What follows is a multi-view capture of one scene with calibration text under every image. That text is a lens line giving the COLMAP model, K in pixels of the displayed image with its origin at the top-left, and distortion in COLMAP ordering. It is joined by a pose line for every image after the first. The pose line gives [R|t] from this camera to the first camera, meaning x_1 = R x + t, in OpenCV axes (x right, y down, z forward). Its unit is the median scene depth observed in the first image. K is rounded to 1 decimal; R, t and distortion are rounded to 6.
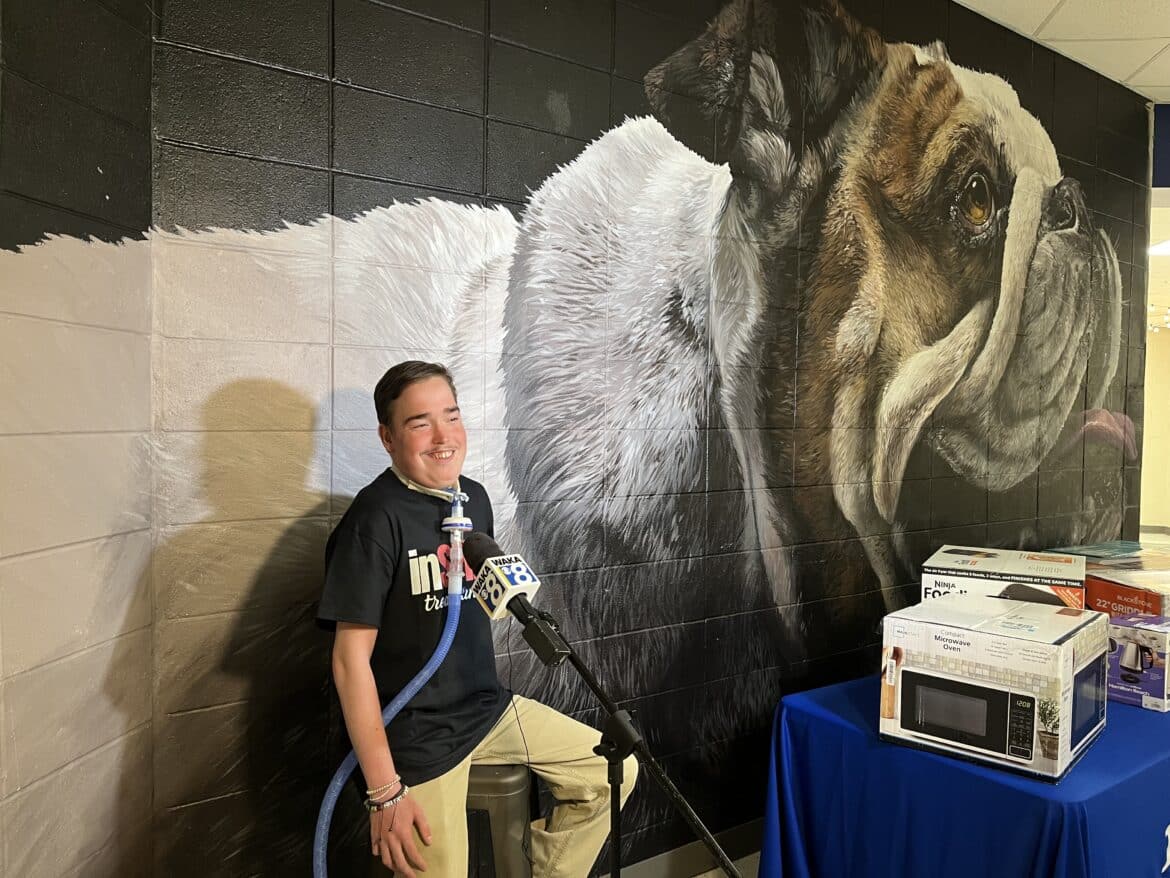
lens RADIAL K [[882.3, 0, 585.0], [0, 882.3, 439.0], [0, 0, 1]] dist [0.067900, -0.105201]
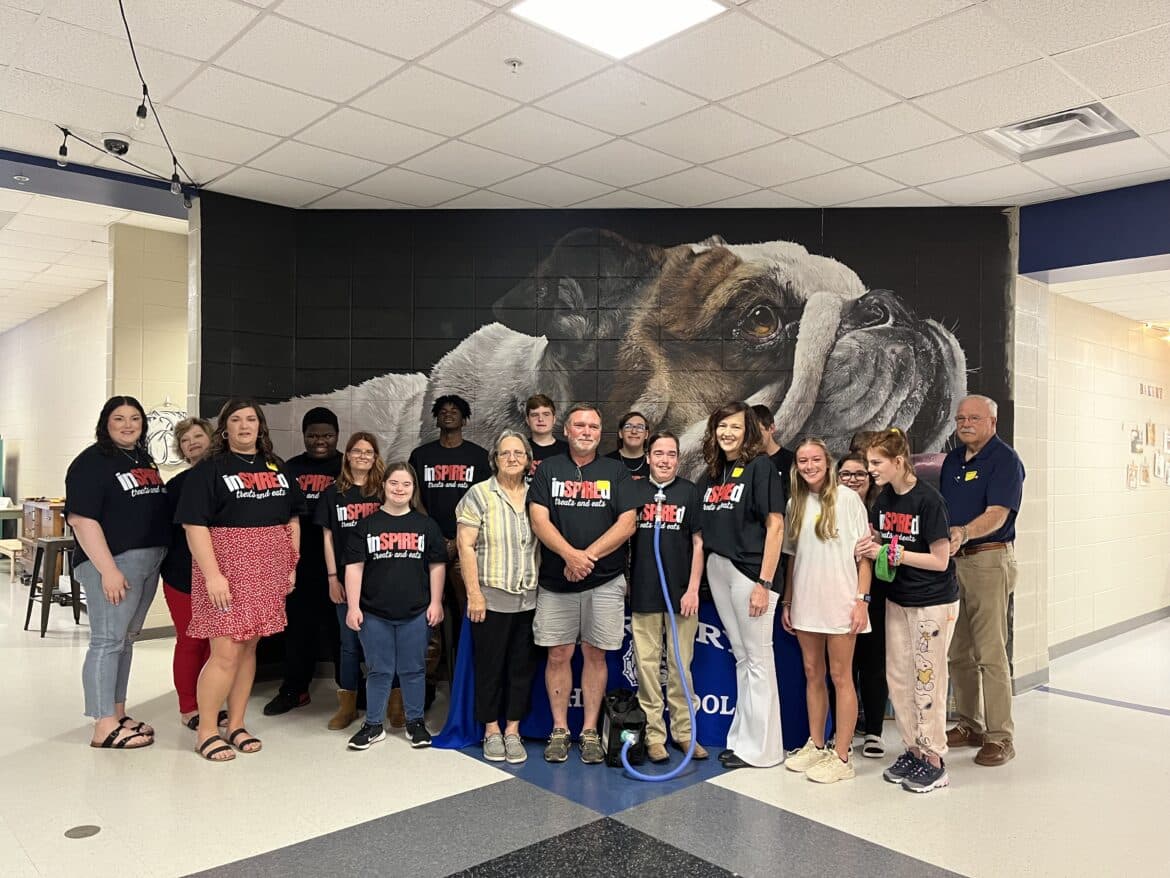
lens RADIAL K [[881.6, 0, 590.8], [0, 881.6, 451.0], [0, 0, 1]] dist [0.071980, -0.109078]
pose [[0.786508, -0.012889, -0.617446, 1.470296], [-0.019762, 0.998745, -0.046021, 0.050612], [0.617264, 0.048398, 0.785266, -0.521611]]
